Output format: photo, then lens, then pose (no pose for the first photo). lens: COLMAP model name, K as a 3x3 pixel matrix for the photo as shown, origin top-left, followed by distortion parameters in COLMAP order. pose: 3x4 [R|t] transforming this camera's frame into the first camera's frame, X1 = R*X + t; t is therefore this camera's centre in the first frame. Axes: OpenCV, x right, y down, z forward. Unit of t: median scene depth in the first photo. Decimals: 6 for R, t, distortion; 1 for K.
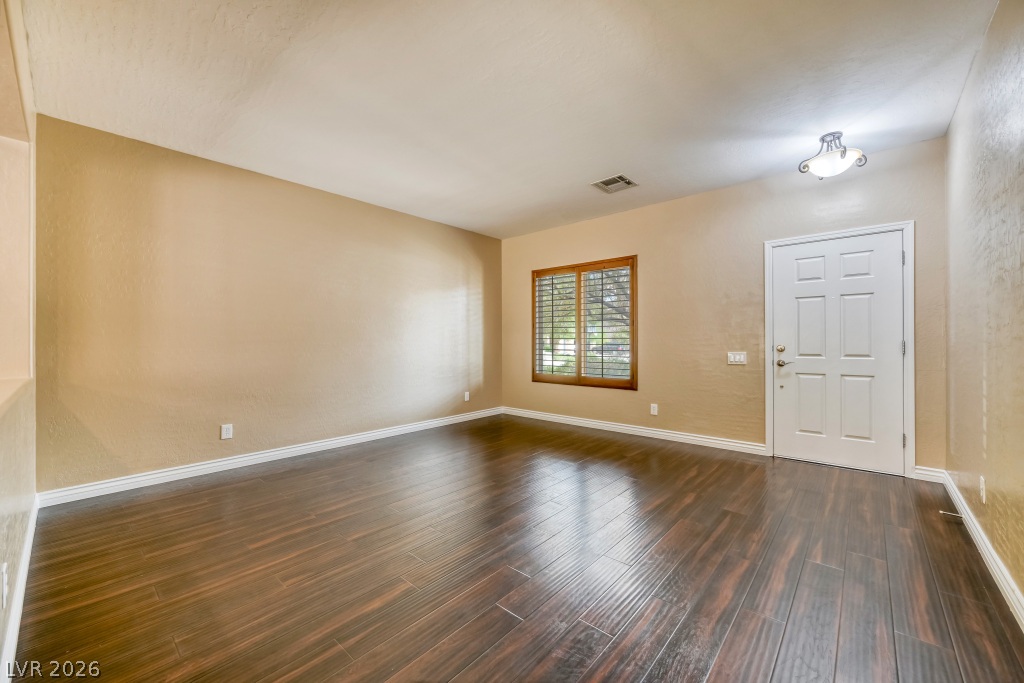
lens RADIAL K [[398.2, 0, 515.0], [0, 398.2, 341.9], [0, 0, 1]] dist [-0.001591, 0.000723]
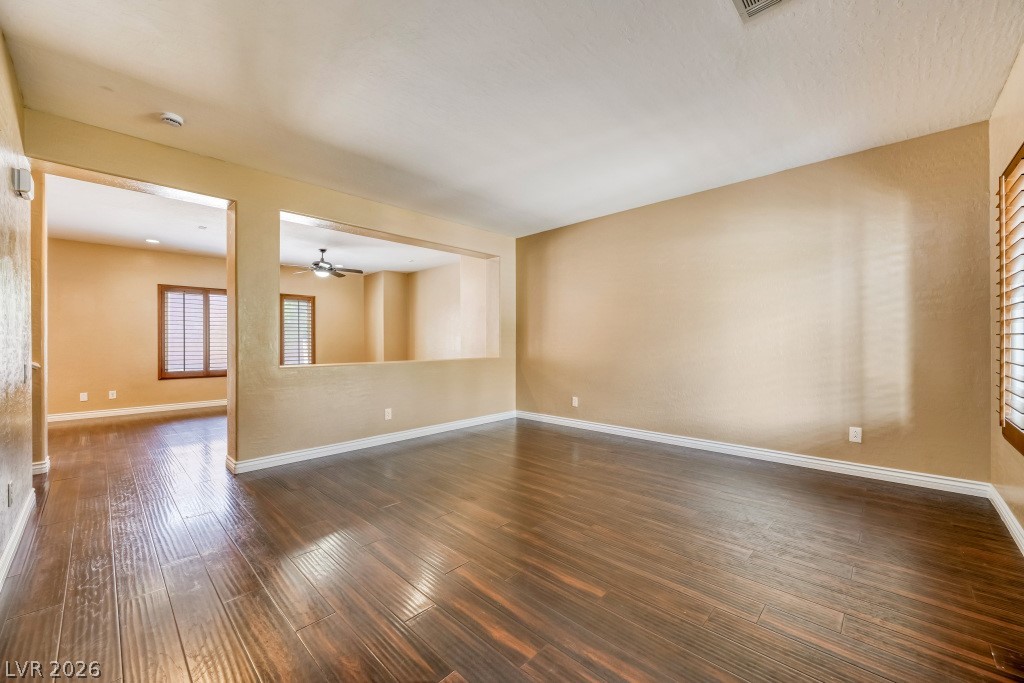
lens RADIAL K [[398.2, 0, 512.9], [0, 398.2, 341.3], [0, 0, 1]] dist [-0.001591, 0.000723]
pose [[-0.041268, 0.002115, -0.999146, 0.781417], [0.003871, 0.999991, 0.001957, -0.006642], [0.999141, -0.003787, -0.041276, 0.827918]]
